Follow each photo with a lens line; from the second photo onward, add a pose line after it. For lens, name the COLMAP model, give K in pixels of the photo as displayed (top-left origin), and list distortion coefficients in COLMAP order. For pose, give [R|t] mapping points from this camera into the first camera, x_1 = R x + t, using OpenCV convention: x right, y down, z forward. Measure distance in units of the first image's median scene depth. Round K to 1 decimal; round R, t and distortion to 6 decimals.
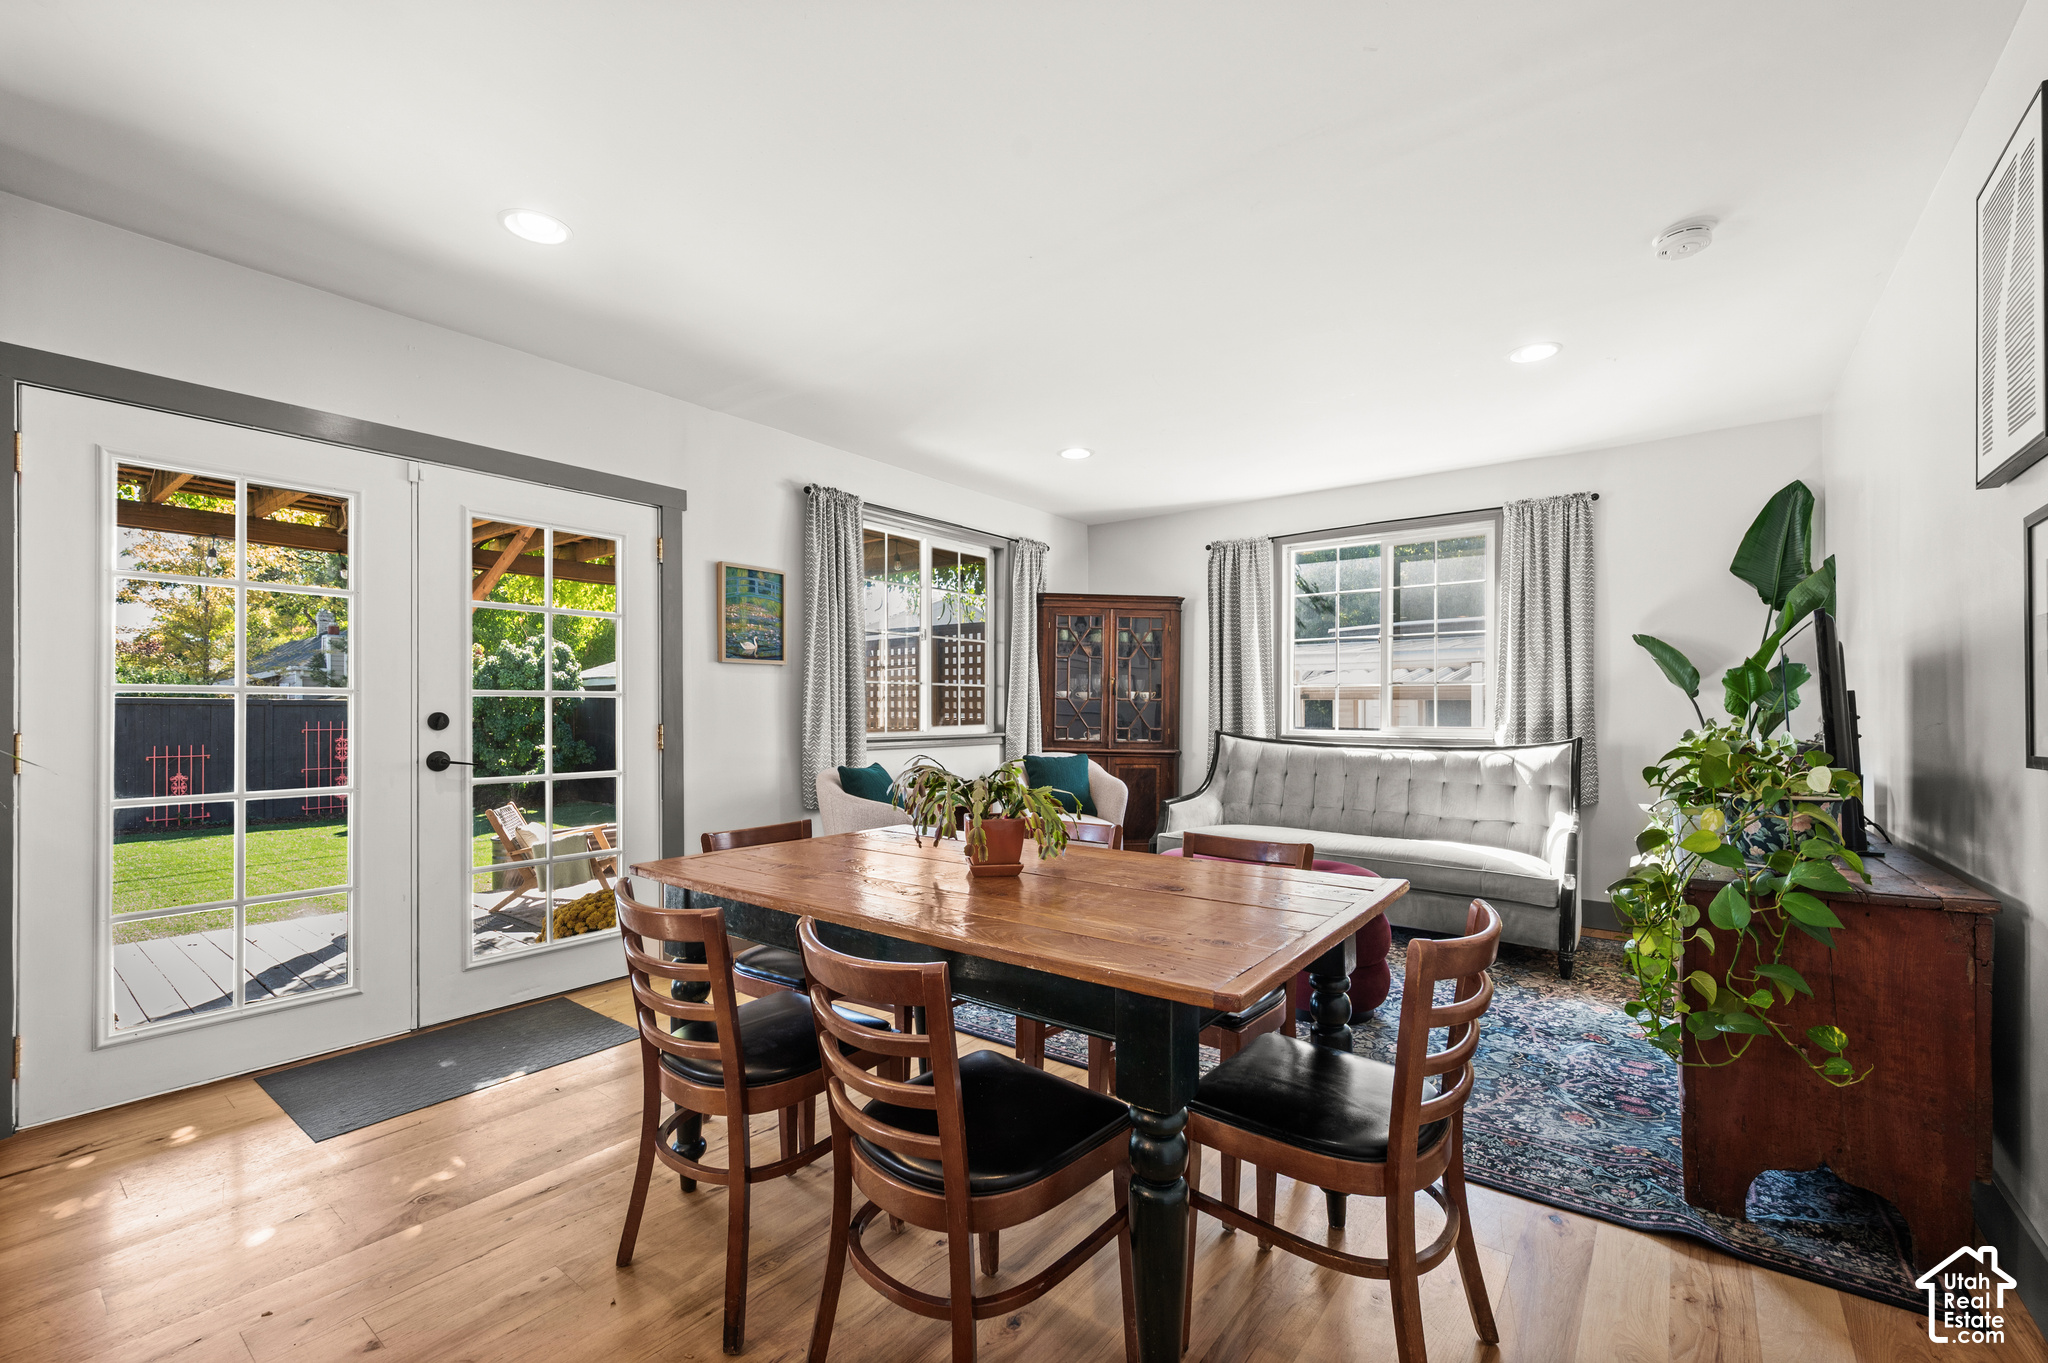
lens RADIAL K [[866.4, 0, 1035.6], [0, 866.4, 703.6], [0, 0, 1]] dist [0.006726, -0.000587]
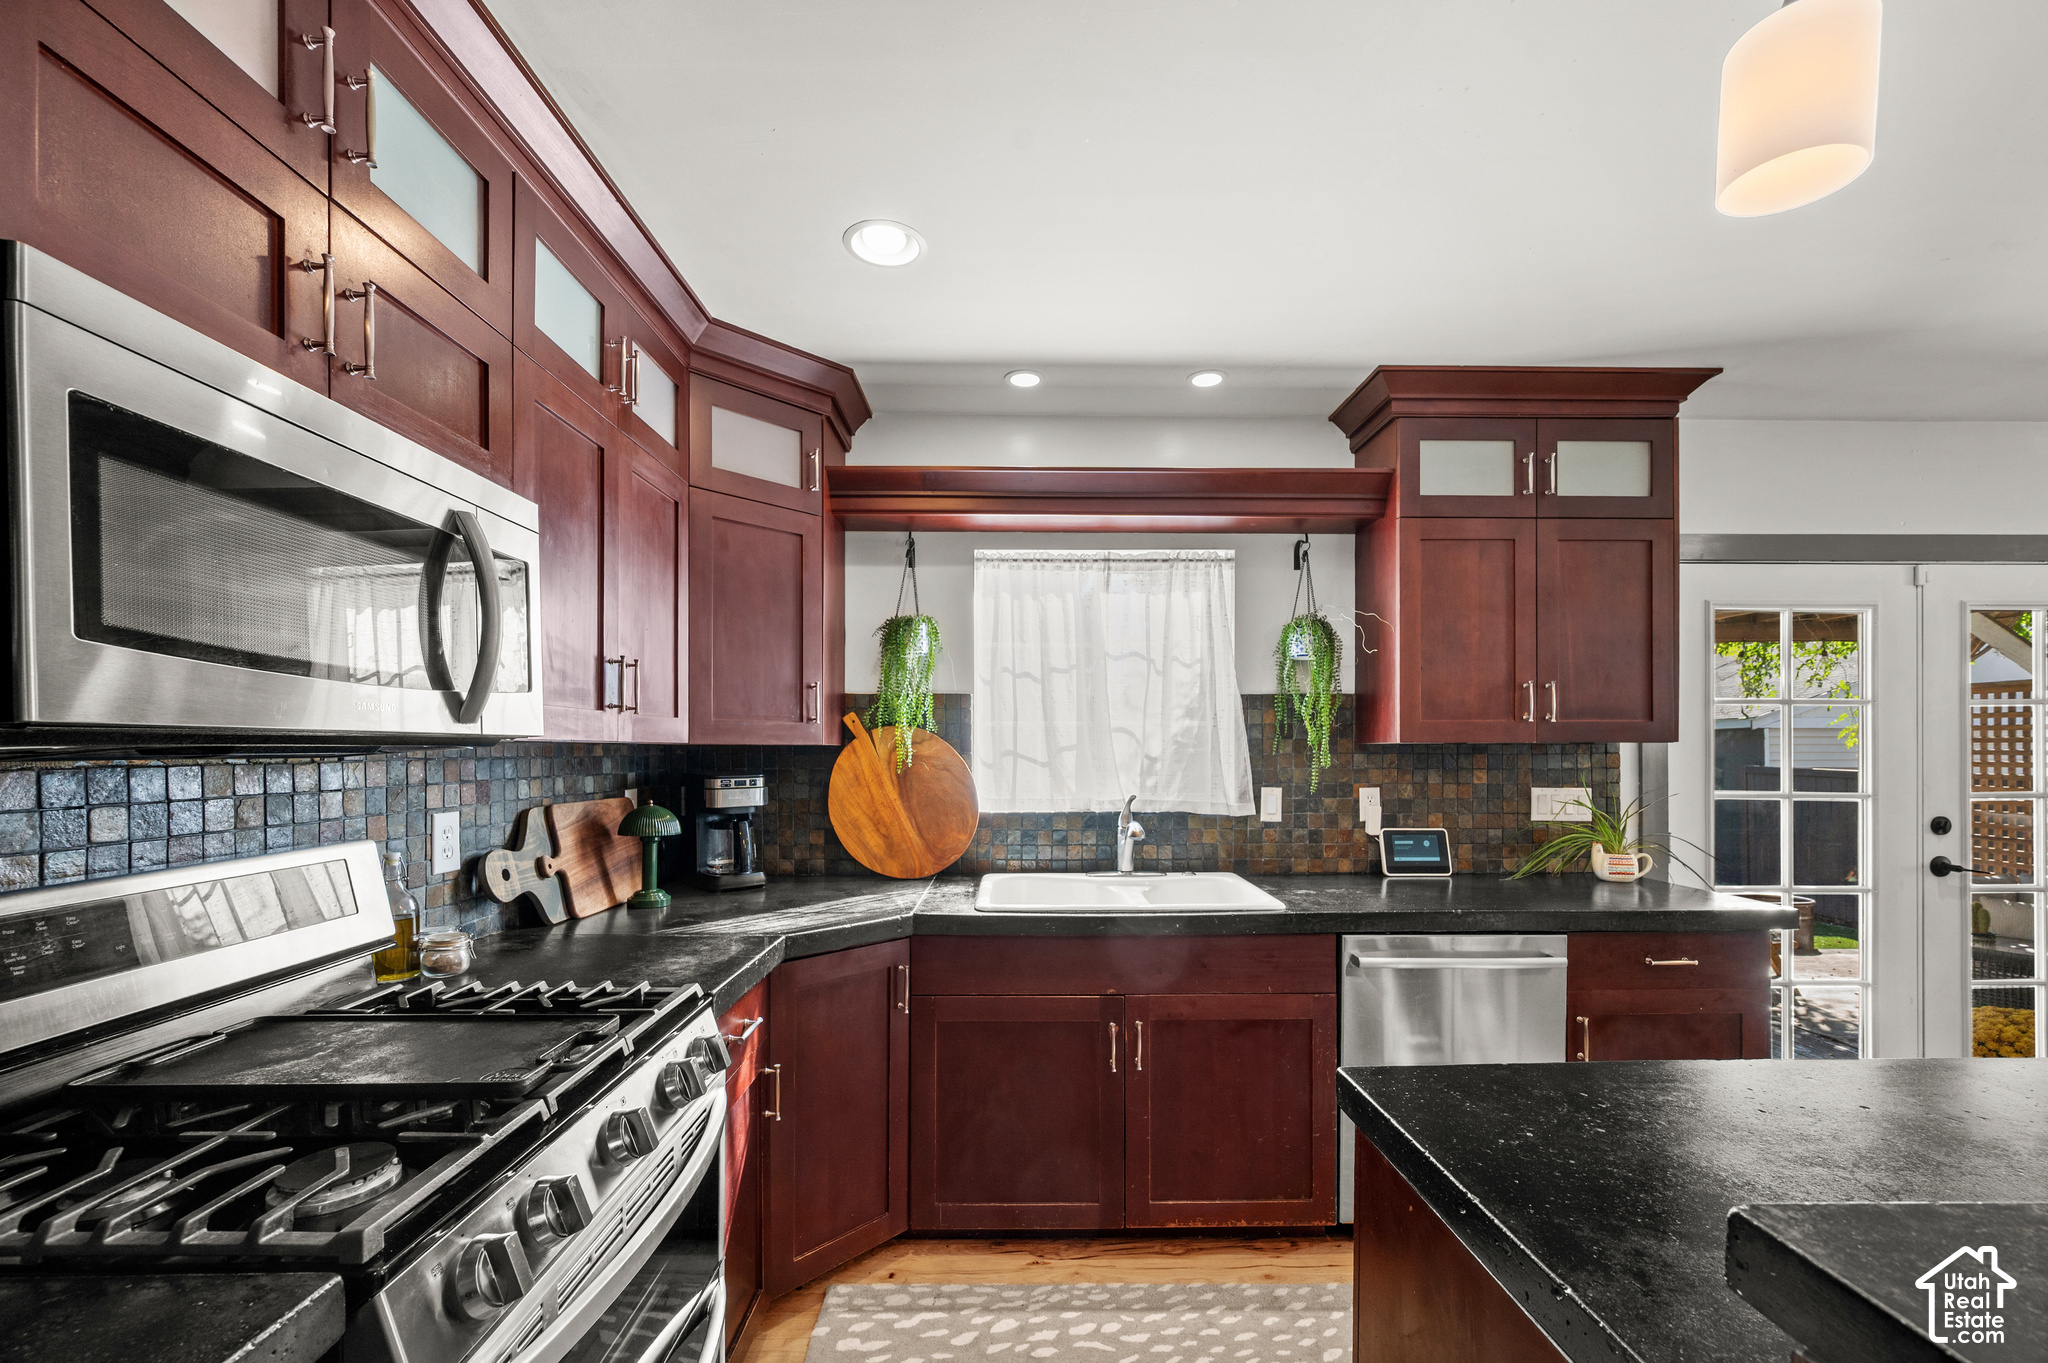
lens RADIAL K [[832.8, 0, 1024.0], [0, 832.8, 755.9], [0, 0, 1]] dist [0.001741, 0.000045]
pose [[0.621548, 0.006064, -0.783353, -0.398362], [0.006664, 0.999893, 0.013028, -0.052223], [0.783348, -0.013318, 0.621441, -0.265853]]
